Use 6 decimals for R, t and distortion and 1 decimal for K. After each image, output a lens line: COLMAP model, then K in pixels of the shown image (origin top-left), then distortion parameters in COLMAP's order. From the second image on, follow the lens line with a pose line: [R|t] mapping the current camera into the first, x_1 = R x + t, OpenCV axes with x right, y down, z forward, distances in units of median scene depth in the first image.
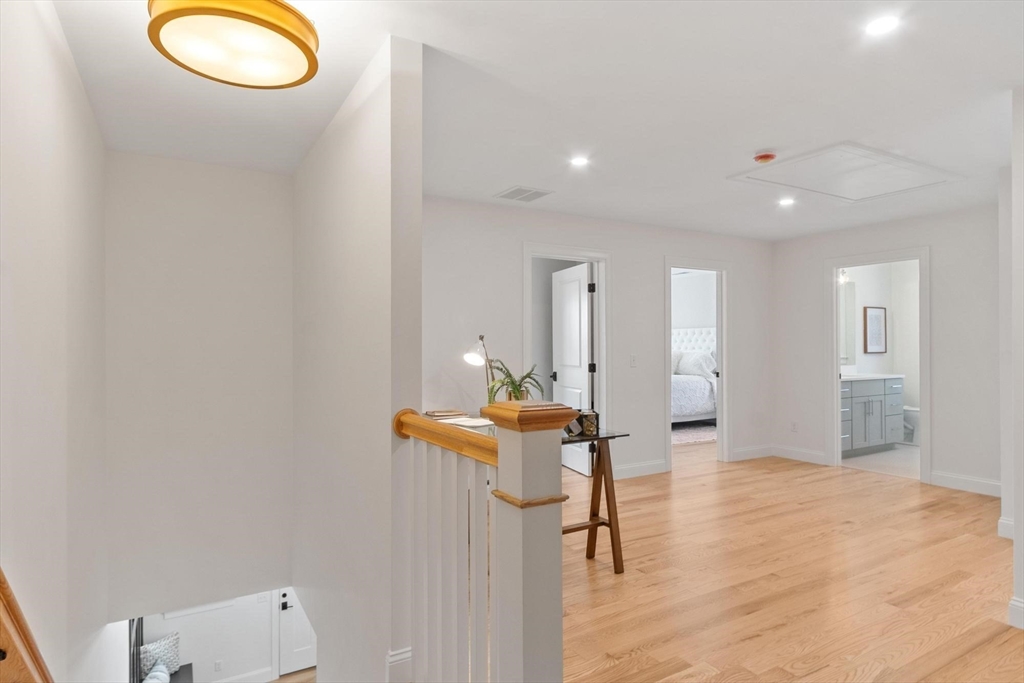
lens RADIAL K [[561.6, 0, 510.6], [0, 561.6, 342.4], [0, 0, 1]] dist [0.002111, 0.000195]
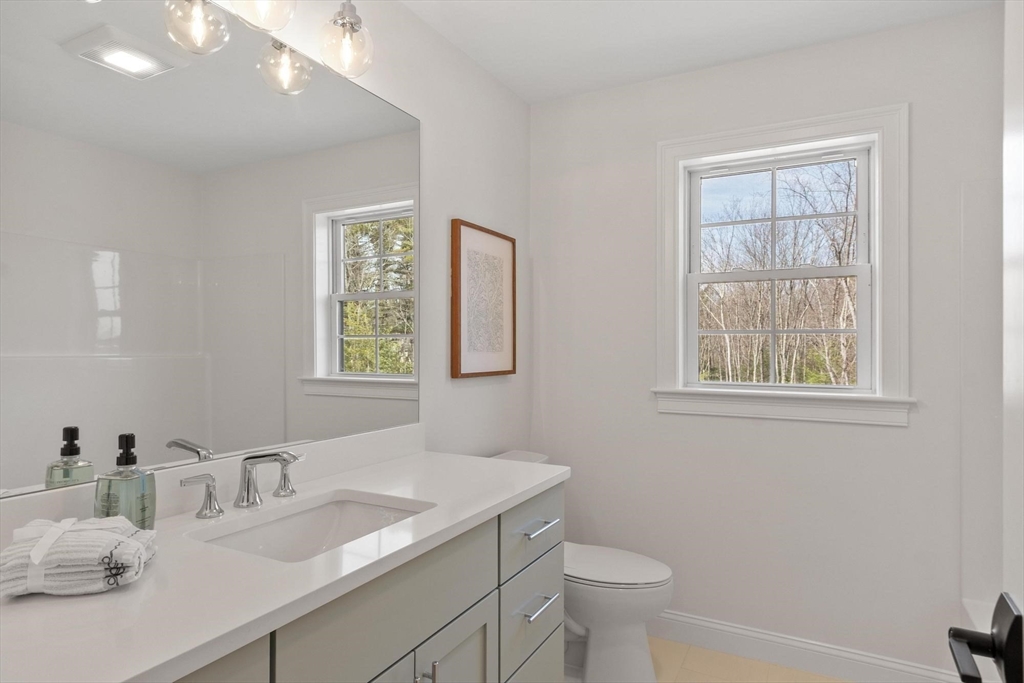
lens RADIAL K [[606.1, 0, 511.2], [0, 606.1, 345.0], [0, 0, 1]] dist [0.003878, 0.000487]
pose [[0.843816, 0.005212, 0.536608, 0.483854], [-0.006130, 0.999981, -0.000073, 0.002171], [-0.536598, -0.003227, 0.843832, 0.713877]]
